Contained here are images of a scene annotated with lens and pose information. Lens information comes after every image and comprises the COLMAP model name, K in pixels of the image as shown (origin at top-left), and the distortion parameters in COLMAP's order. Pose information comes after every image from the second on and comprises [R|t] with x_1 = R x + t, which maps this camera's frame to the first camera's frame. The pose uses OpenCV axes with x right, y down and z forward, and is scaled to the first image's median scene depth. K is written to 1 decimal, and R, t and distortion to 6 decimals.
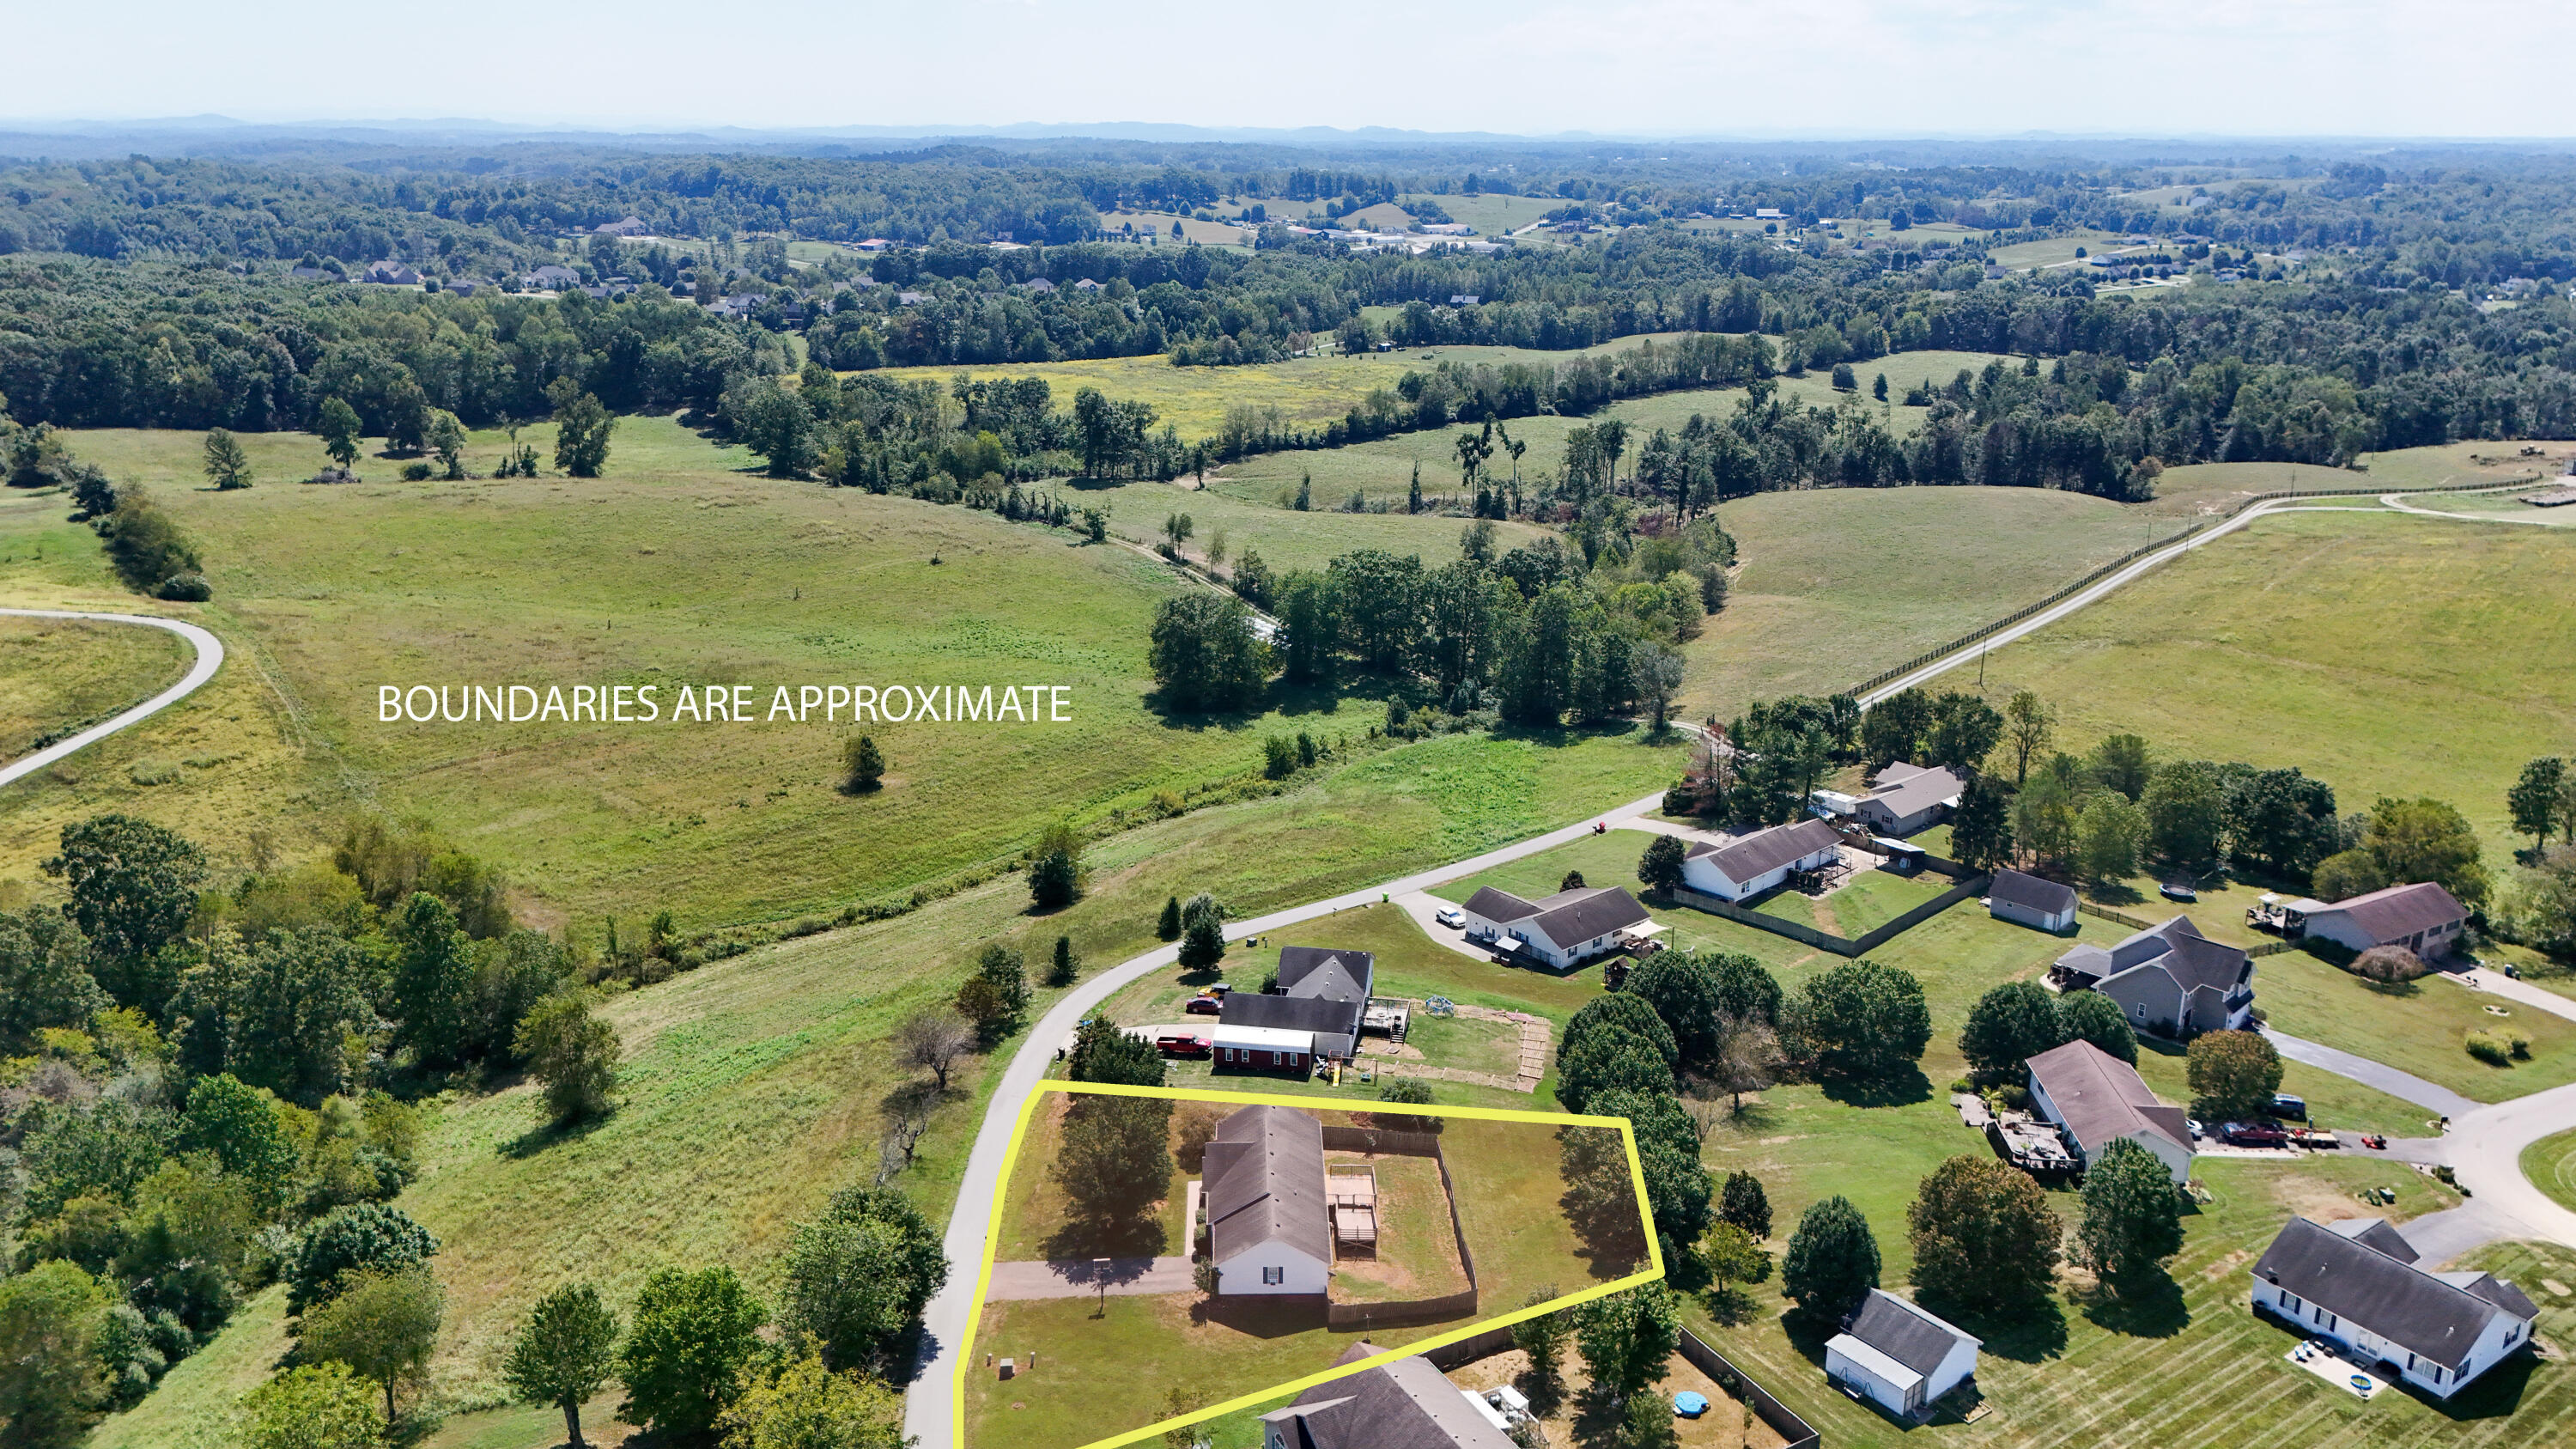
lens RADIAL K [[1896.4, 0, 1288.0], [0, 1896.4, 724.5], [0, 0, 1]] dist [0.022705, -0.024132]
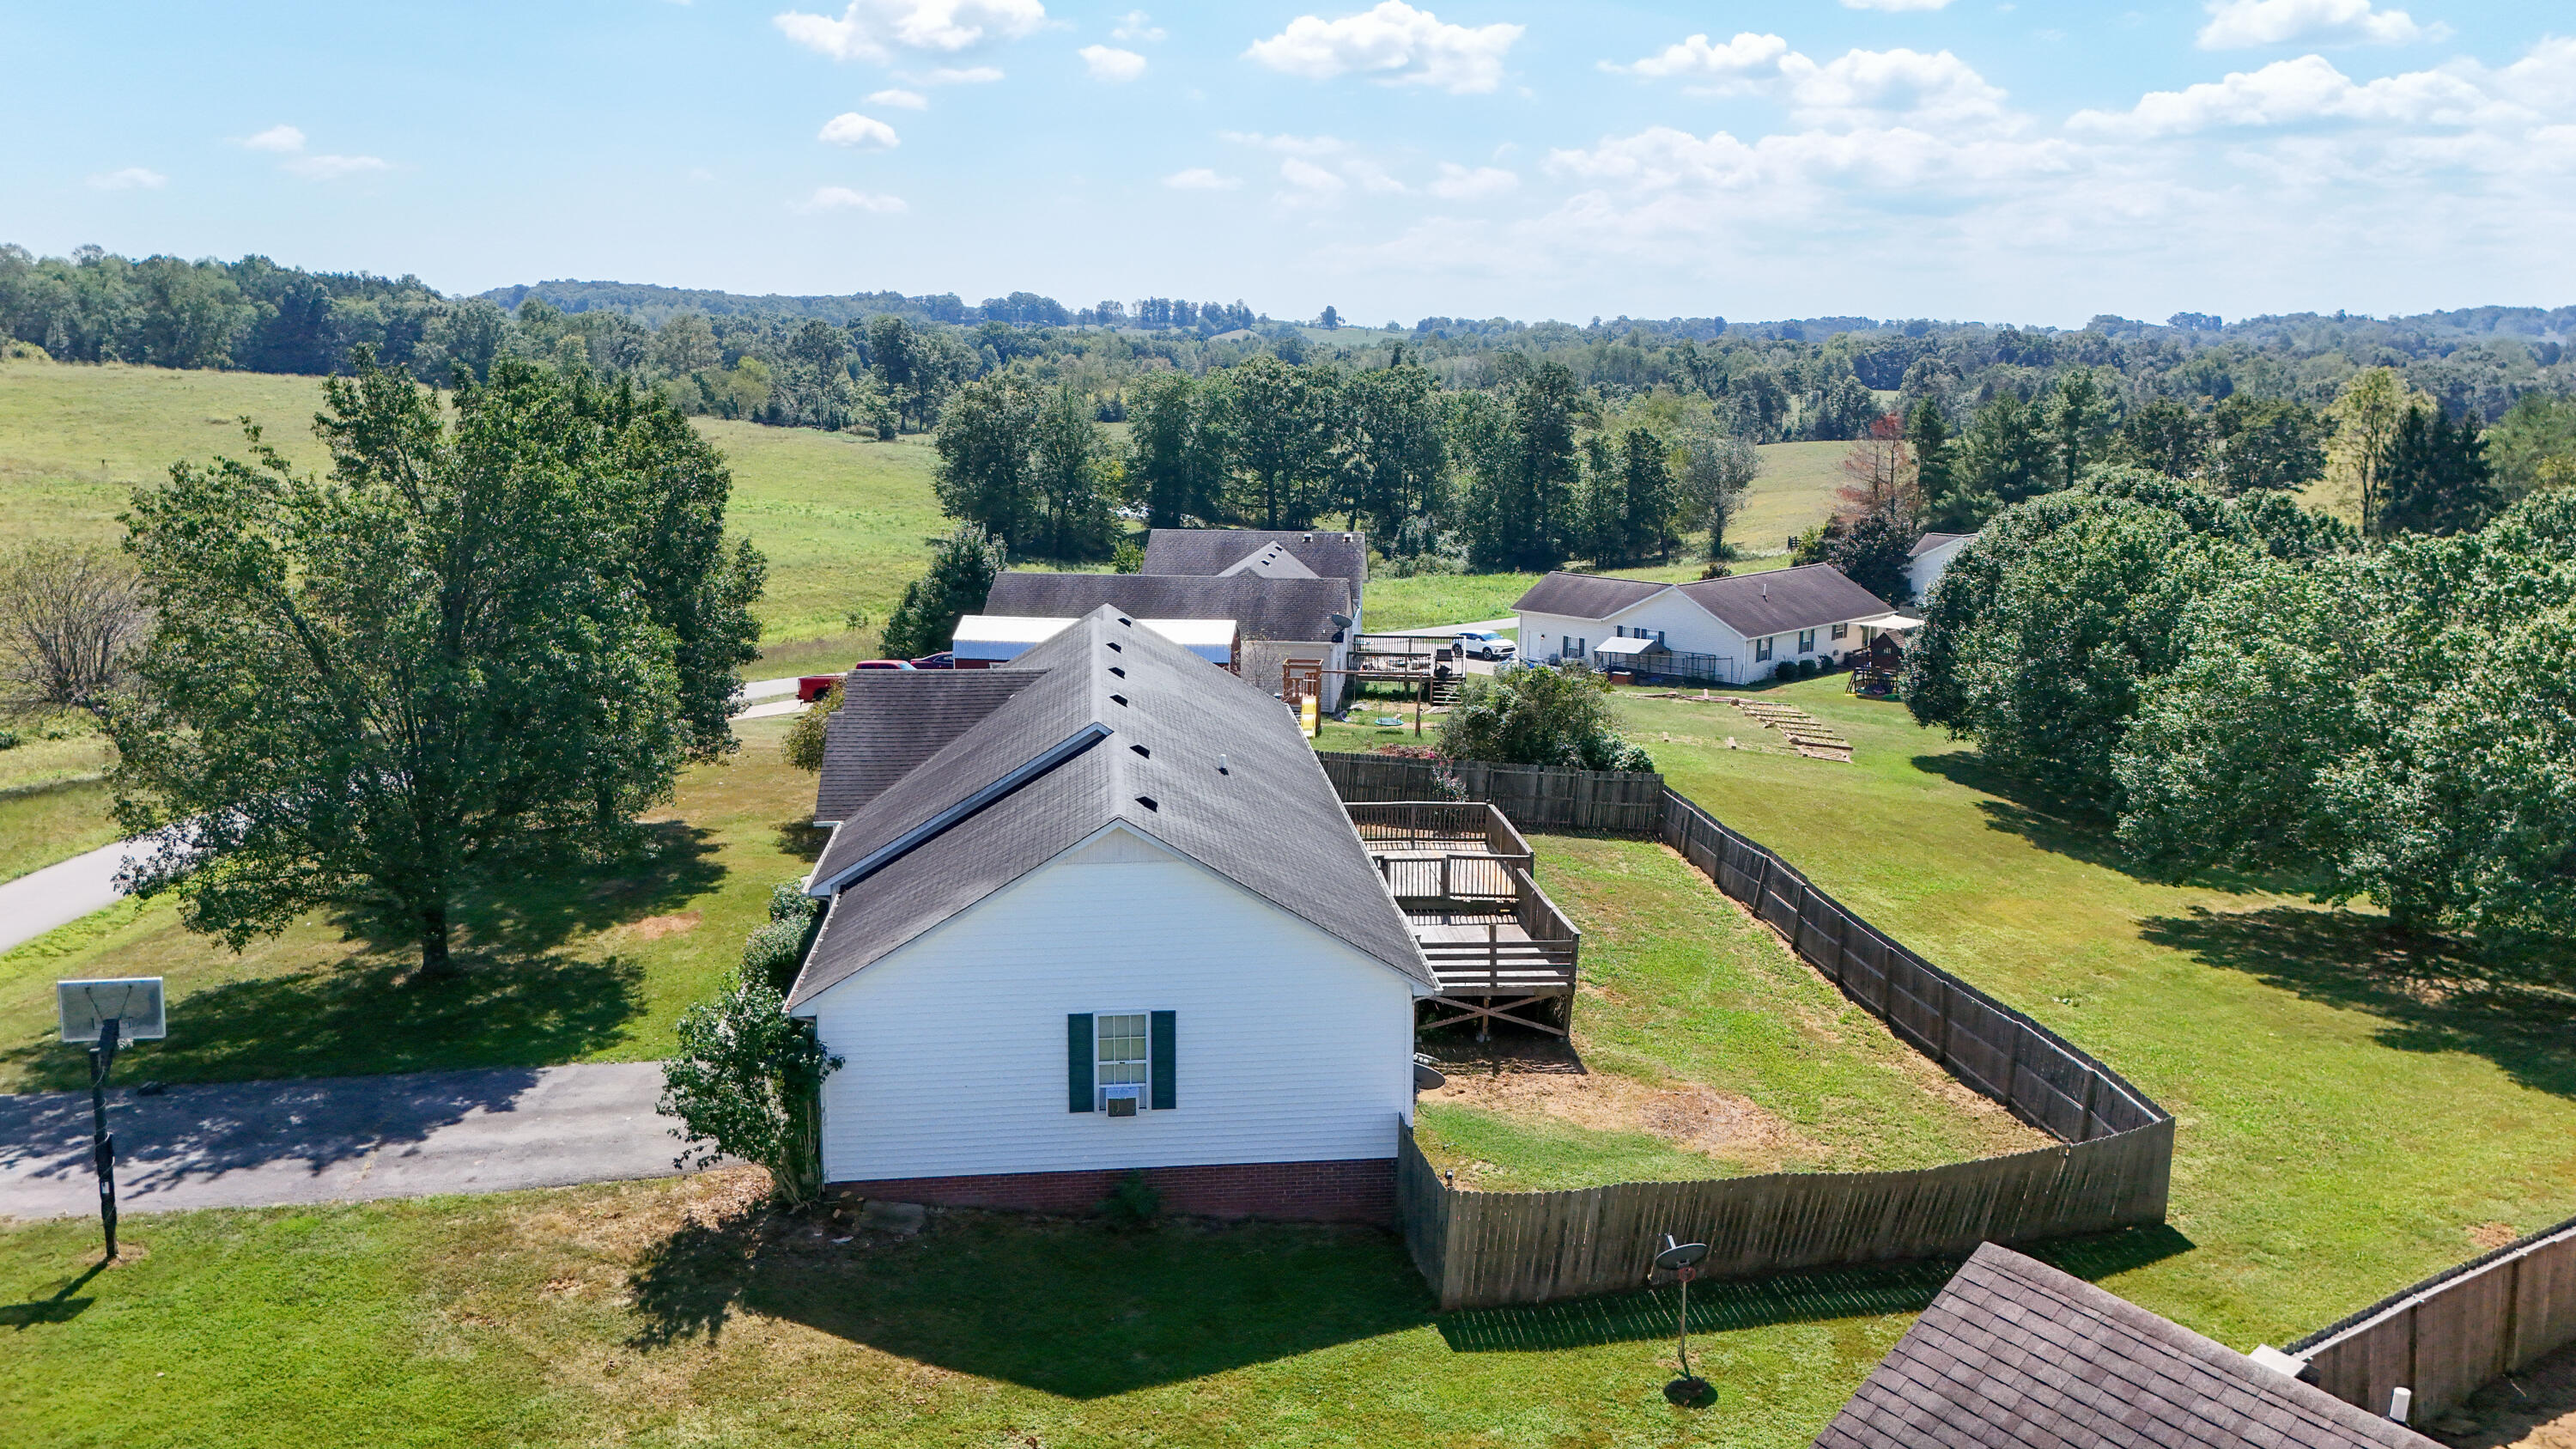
lens RADIAL K [[1896.4, 0, 1288.0], [0, 1896.4, 724.5], [0, 0, 1]] dist [0.022705, -0.024132]
pose [[0.997084, -0.012838, 0.075226, -0.004978], [0.020647, 0.994365, -0.103976, 0.262775], [-0.073468, 0.105227, 0.991731, 0.772211]]
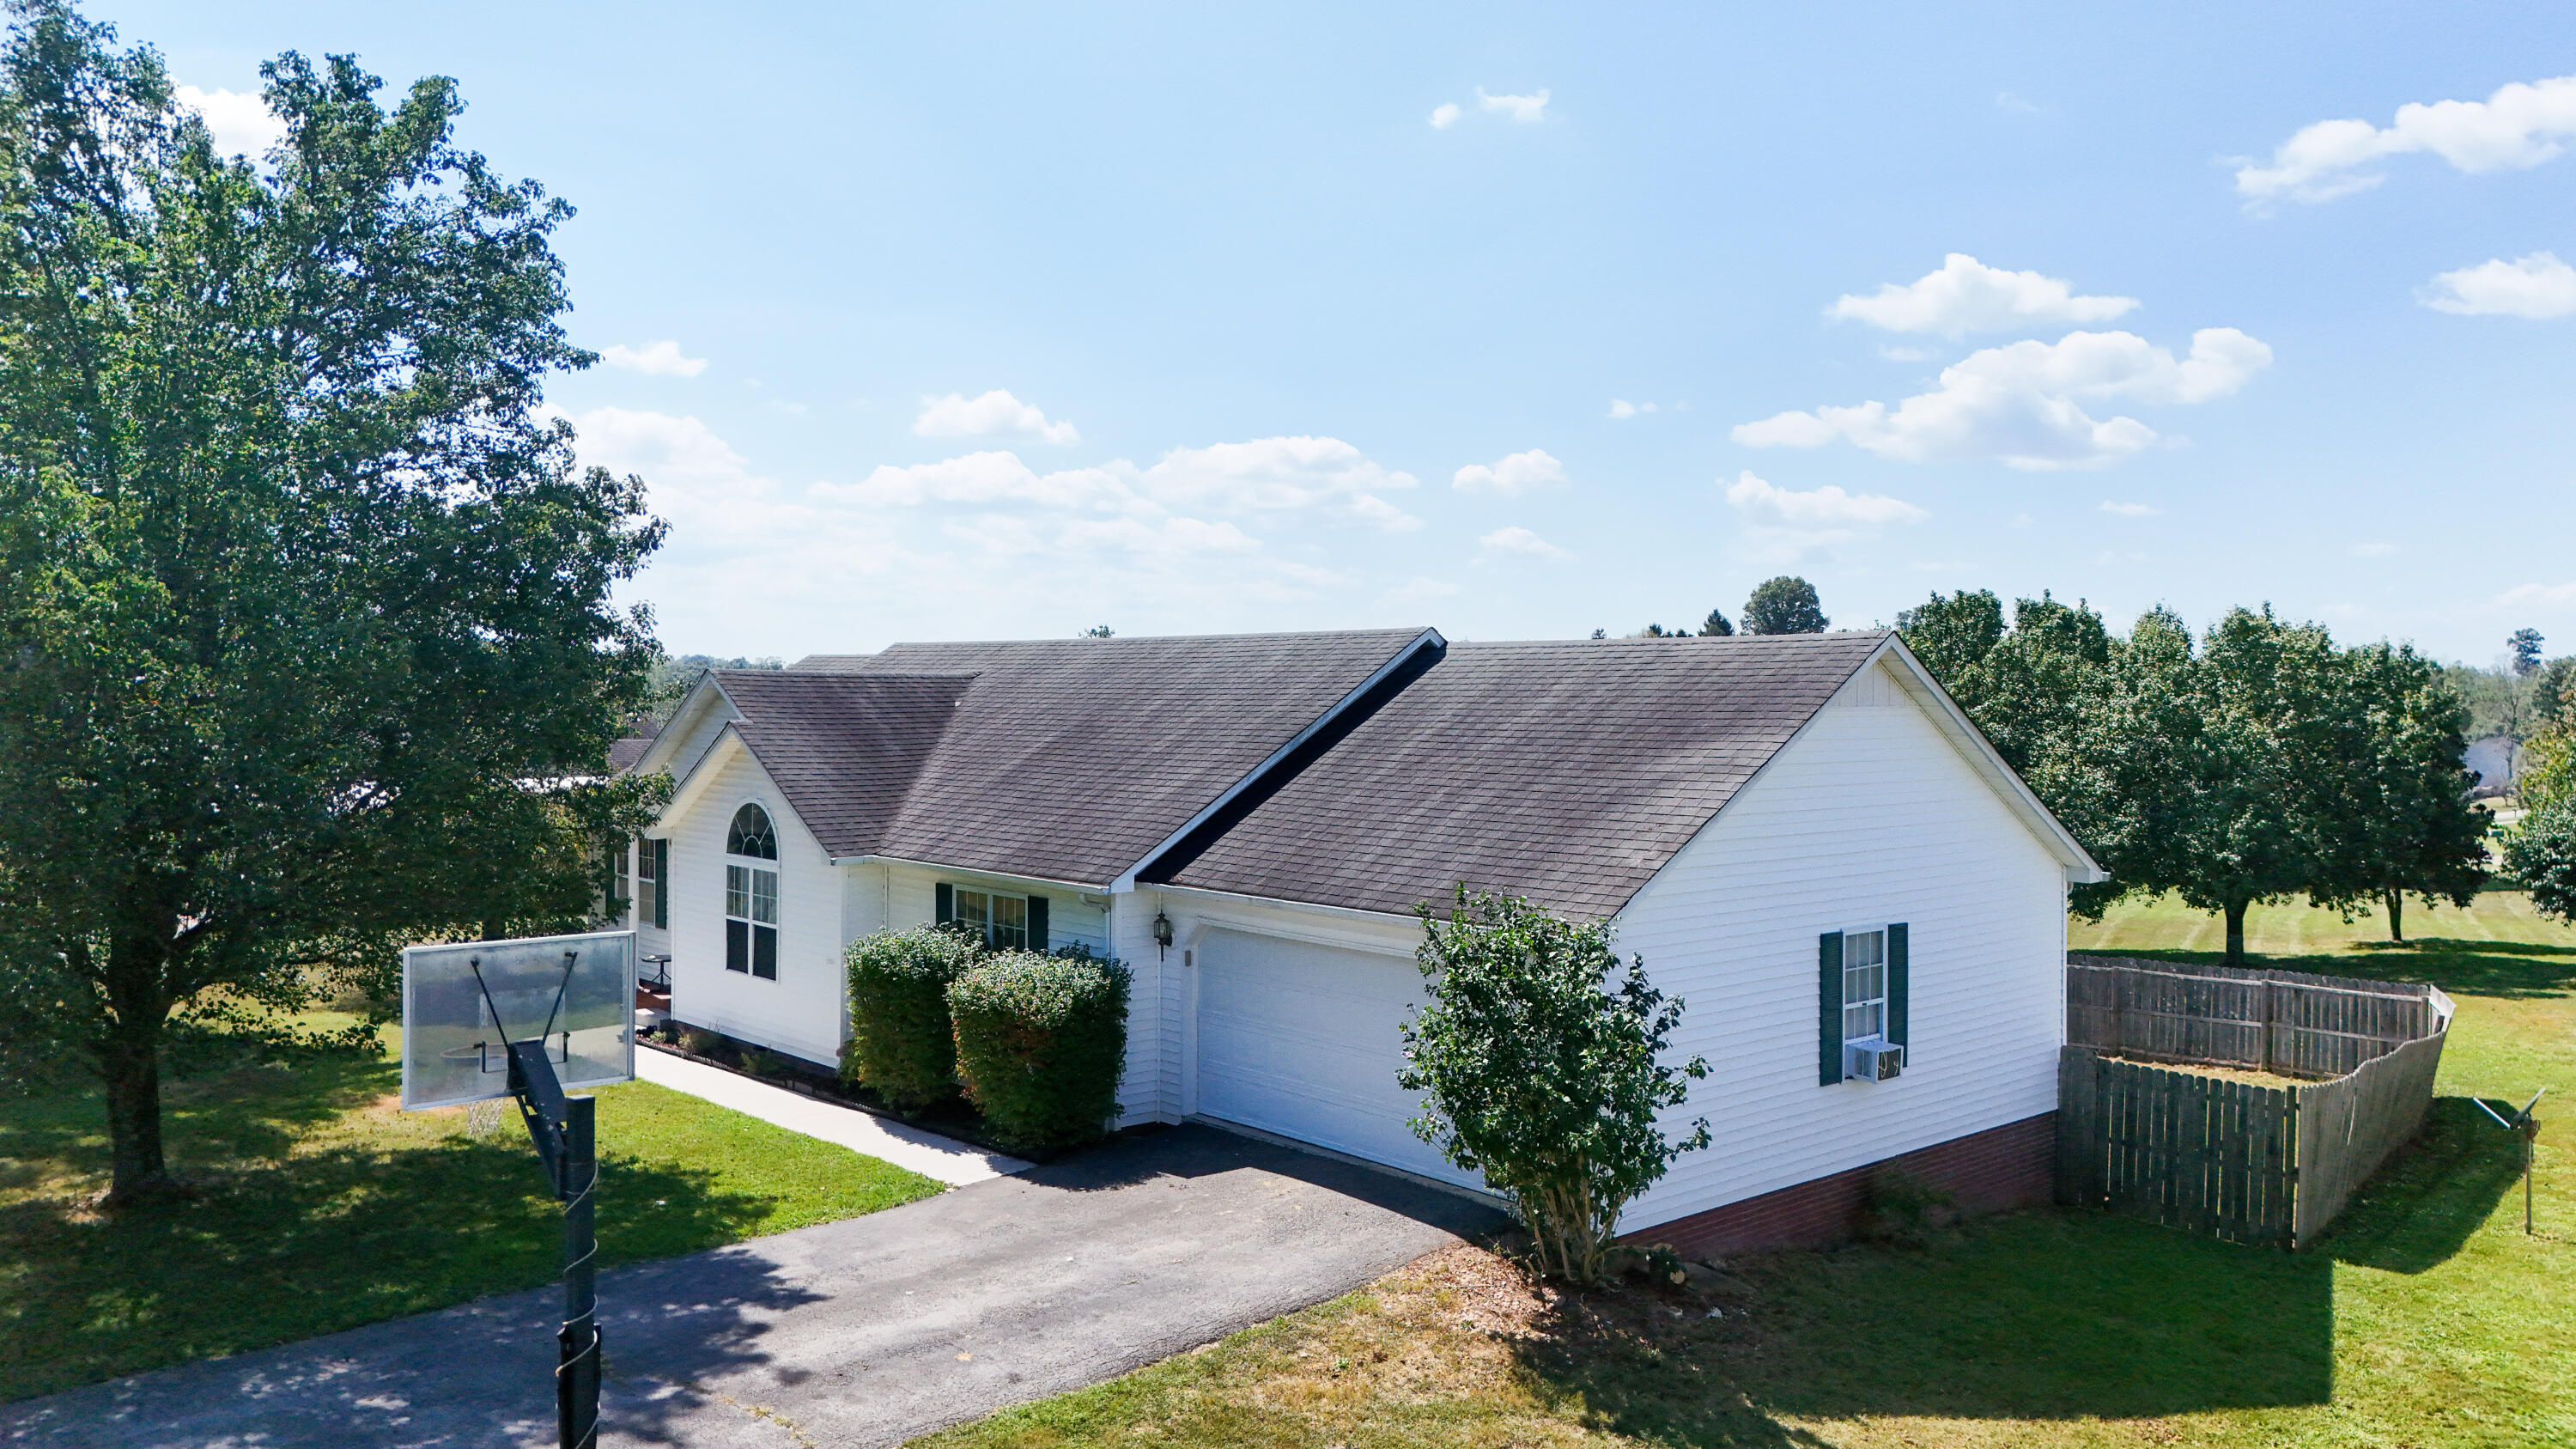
lens RADIAL K [[1896.4, 0, 1288.0], [0, 1896.4, 724.5], [0, 0, 1]] dist [0.022705, -0.024132]
pose [[0.765124, -0.004554, 0.643867, -0.114000], [0.184687, 0.959509, -0.212682, 0.277077], [-0.616827, 0.281642, 0.734985, 0.877561]]
